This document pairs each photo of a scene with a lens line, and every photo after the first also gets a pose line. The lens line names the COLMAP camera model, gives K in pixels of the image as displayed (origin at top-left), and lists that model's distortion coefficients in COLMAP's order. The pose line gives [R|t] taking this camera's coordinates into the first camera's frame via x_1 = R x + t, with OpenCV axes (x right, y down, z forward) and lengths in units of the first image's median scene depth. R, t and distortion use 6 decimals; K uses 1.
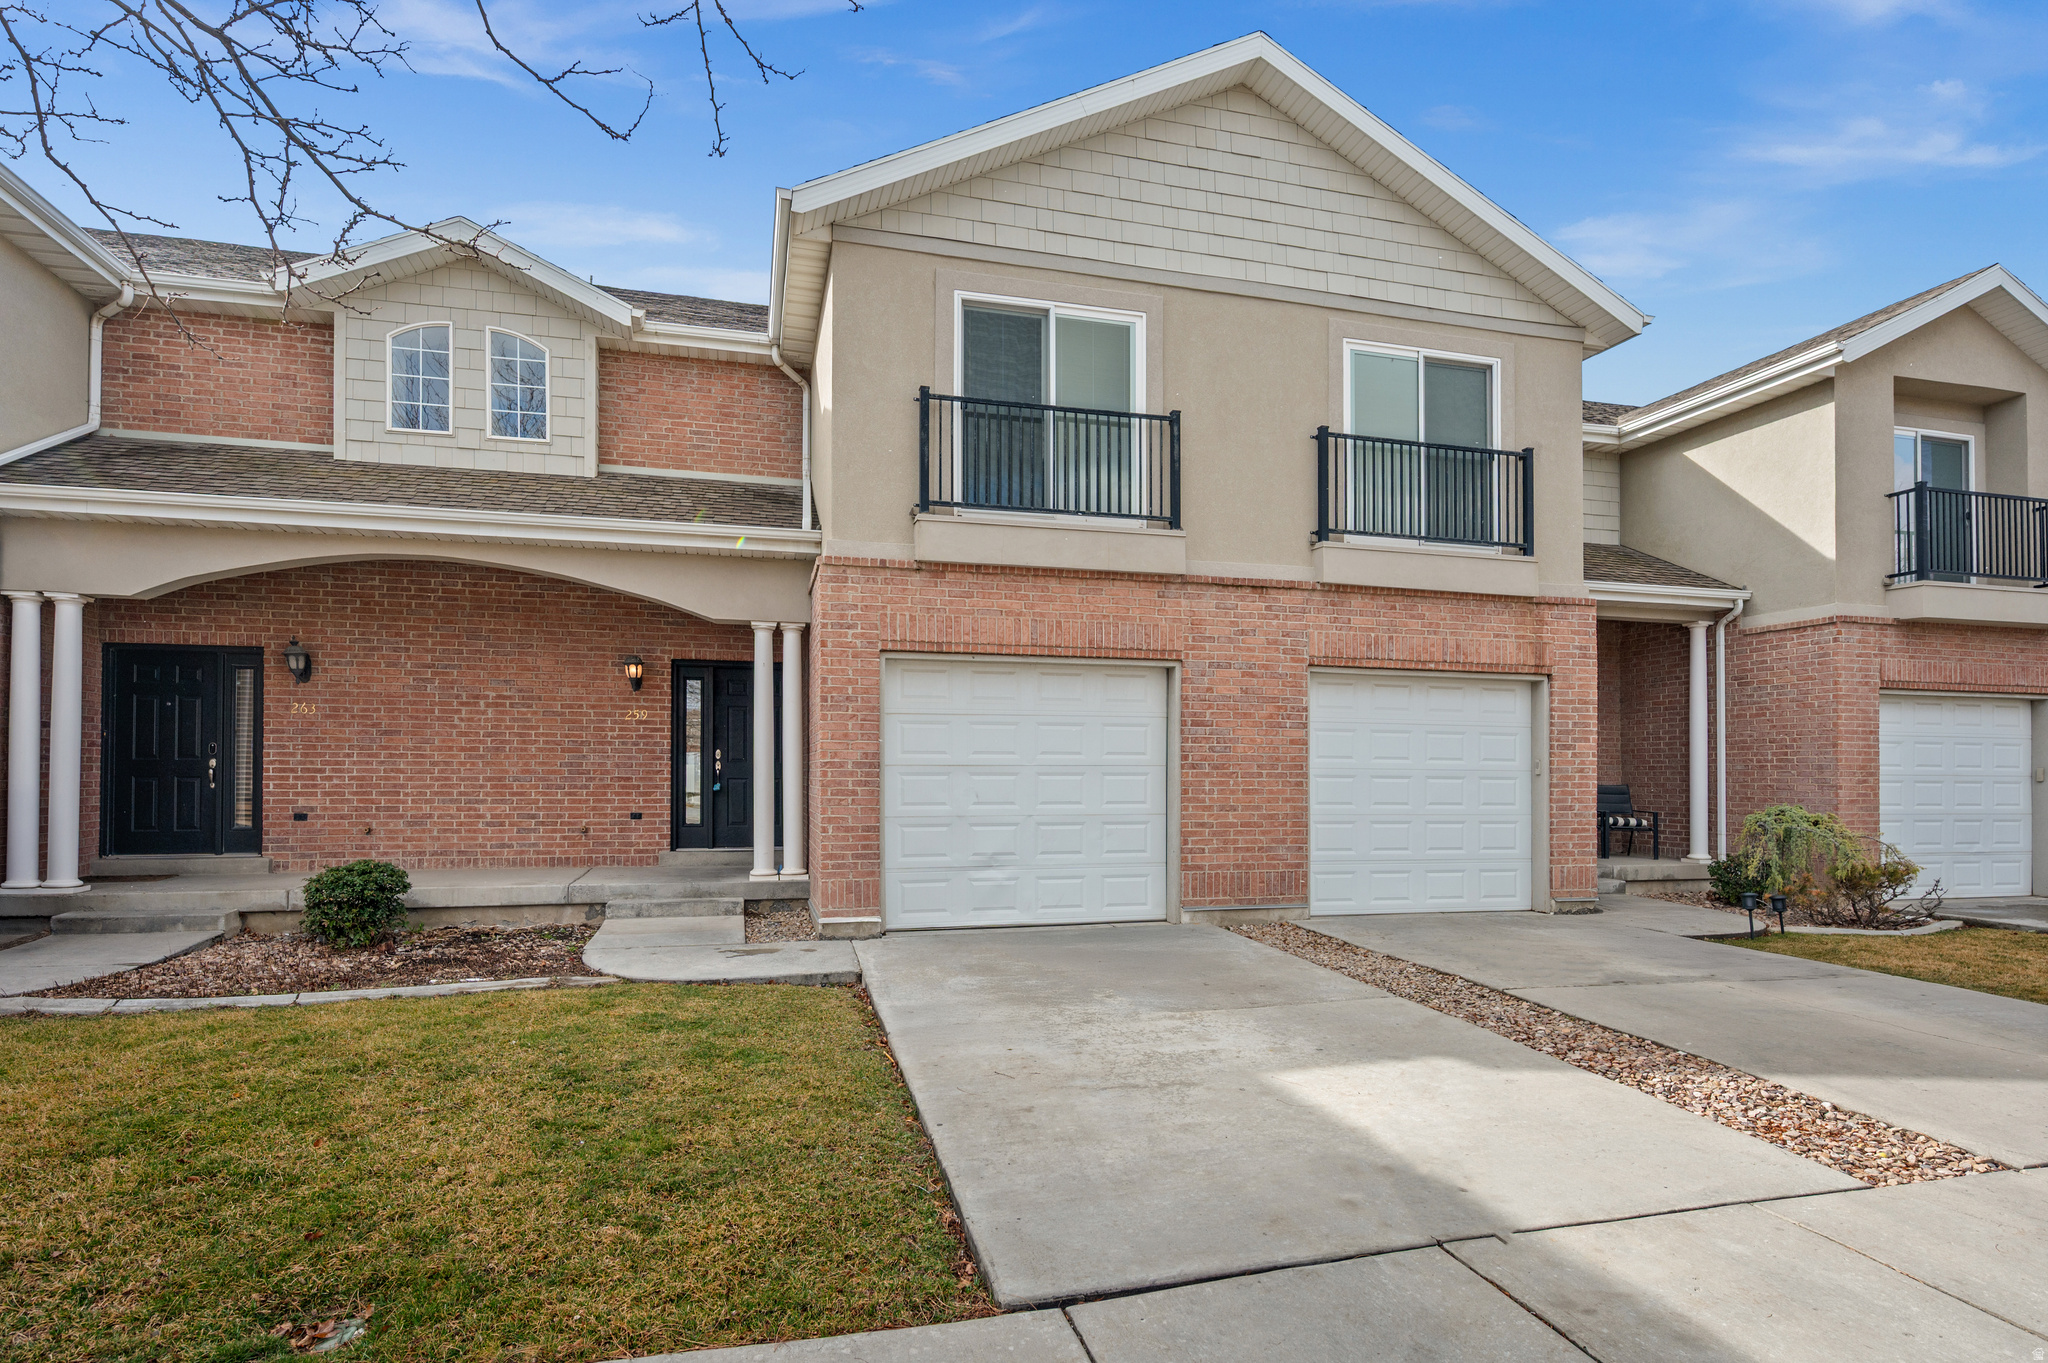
lens RADIAL K [[1037.5, 0, 1027.1], [0, 1037.5, 760.1], [0, 0, 1]] dist [-0.000911, -0.000656]
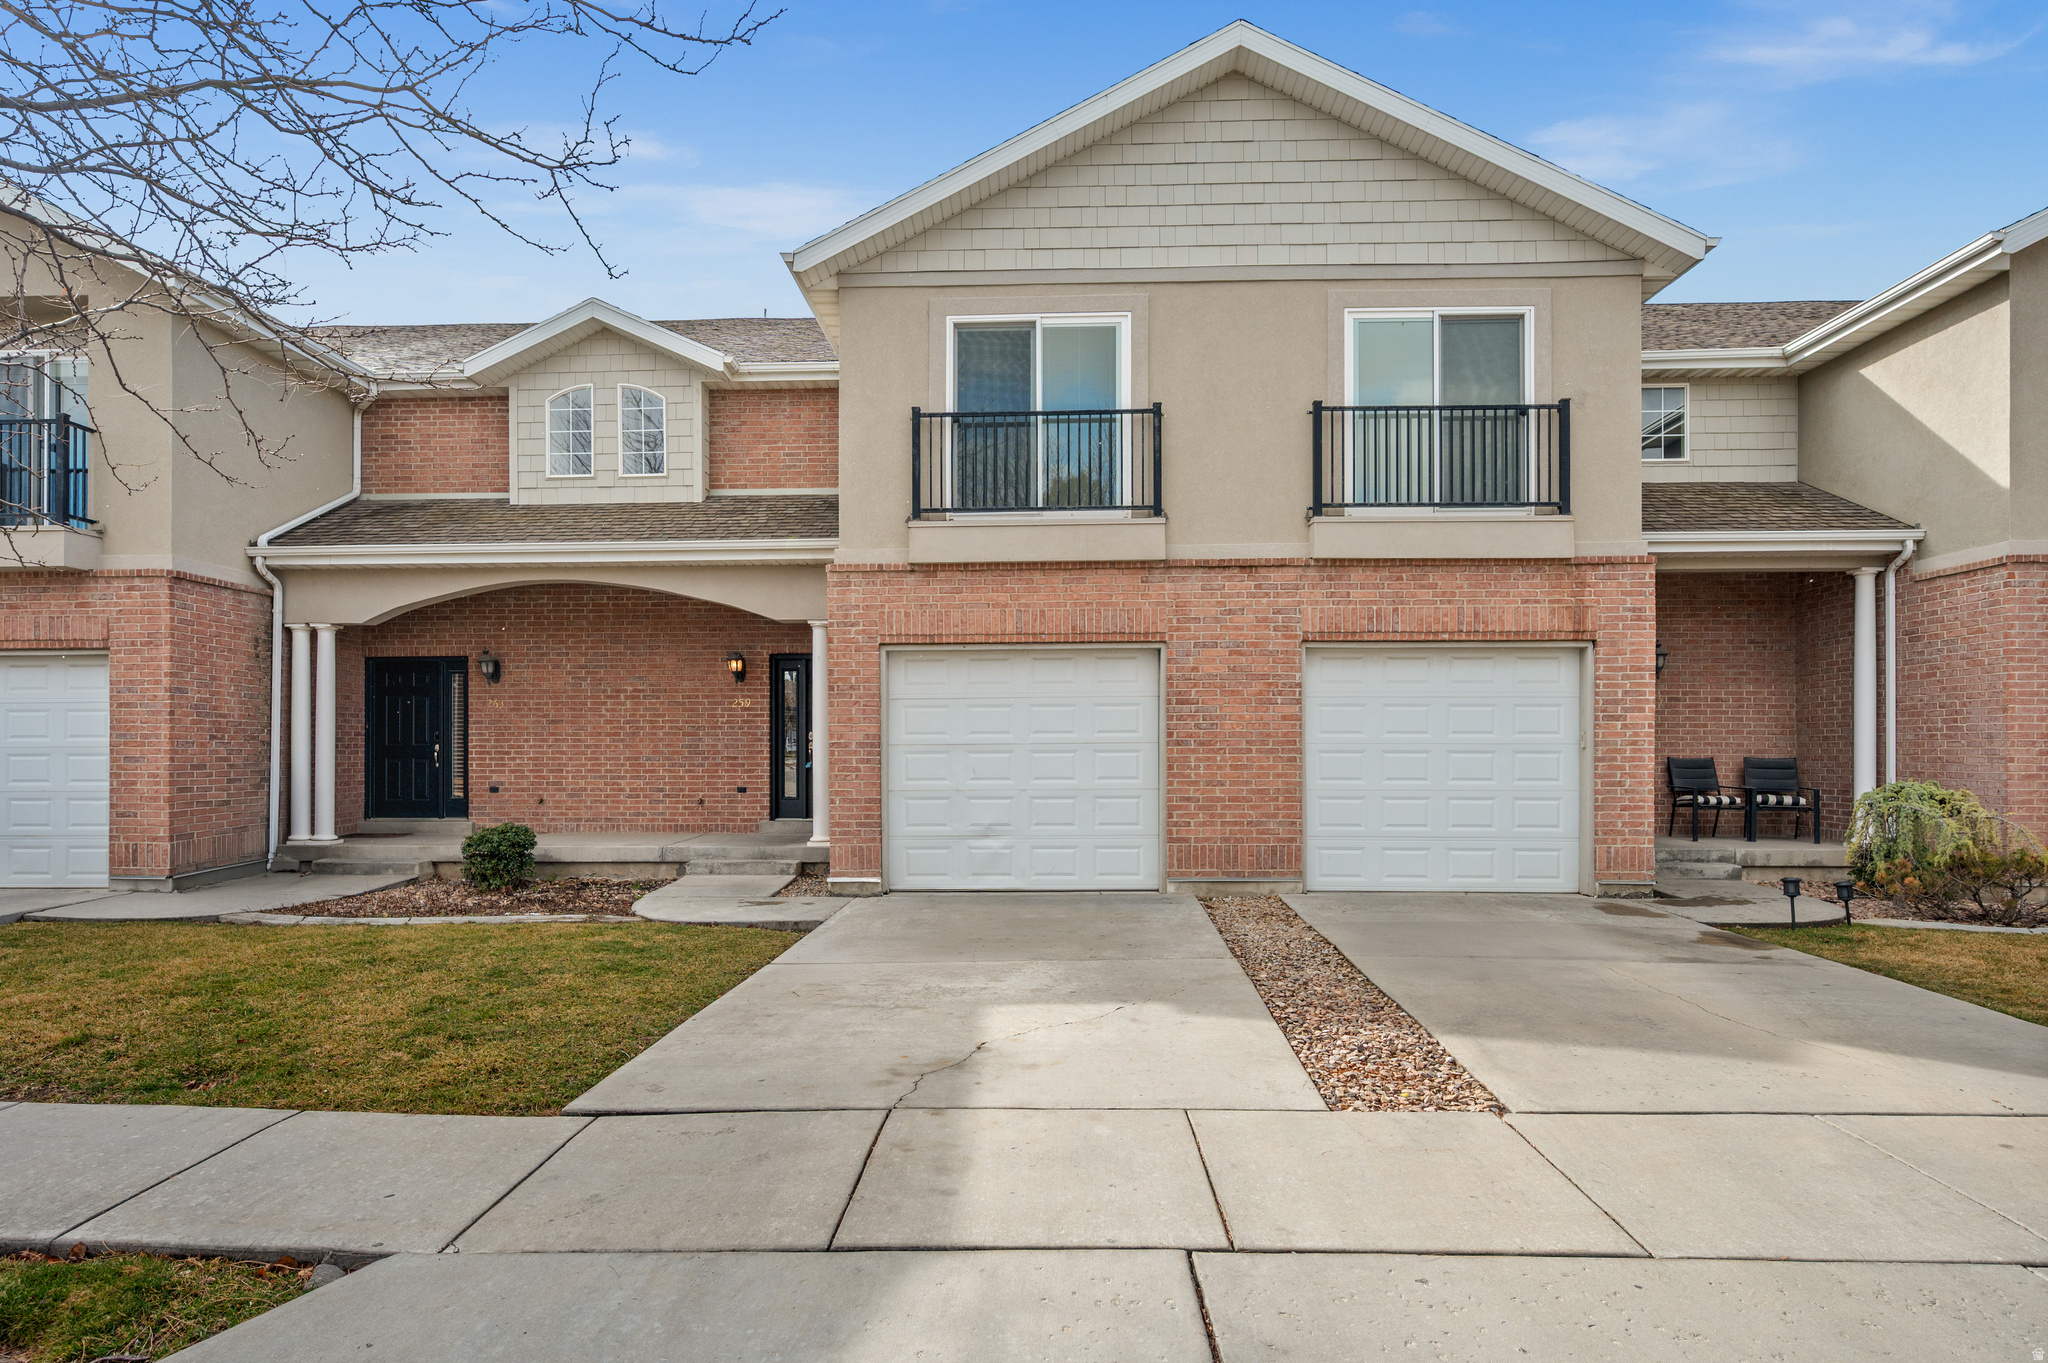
lens RADIAL K [[1088.9, 0, 1023.4], [0, 1088.9, 744.9], [0, 0, 1]] dist [-0.000888, 0.000082]
pose [[0.957652, -0.009189, -0.287782, 0.315046], [0.011549, 0.999912, 0.006504, -0.001009], [0.287697, -0.009552, 0.957674, -0.089049]]
